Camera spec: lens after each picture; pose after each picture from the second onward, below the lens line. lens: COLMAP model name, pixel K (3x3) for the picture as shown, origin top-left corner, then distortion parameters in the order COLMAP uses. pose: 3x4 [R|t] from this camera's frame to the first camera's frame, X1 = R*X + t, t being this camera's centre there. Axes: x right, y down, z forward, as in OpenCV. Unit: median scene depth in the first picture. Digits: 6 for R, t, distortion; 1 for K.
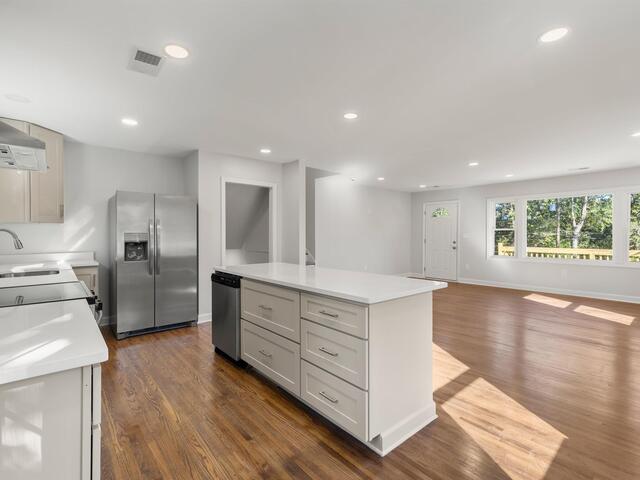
lens RADIAL K [[310.8, 0, 323.3], [0, 310.8, 237.9], [0, 0, 1]] dist [0.000986, 0.000013]
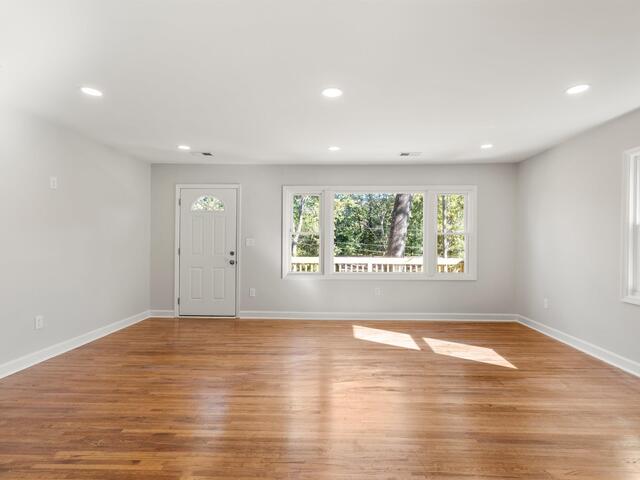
lens RADIAL K [[334.6, 0, 327.6], [0, 334.6, 243.1], [0, 0, 1]] dist [0.001707, 0.000247]
pose [[0.671024, 0.003226, 0.741428, 0.118889], [0.000495, 0.999988, -0.004799, -0.004287], [-0.741435, 0.003588, 0.671015, 0.818133]]
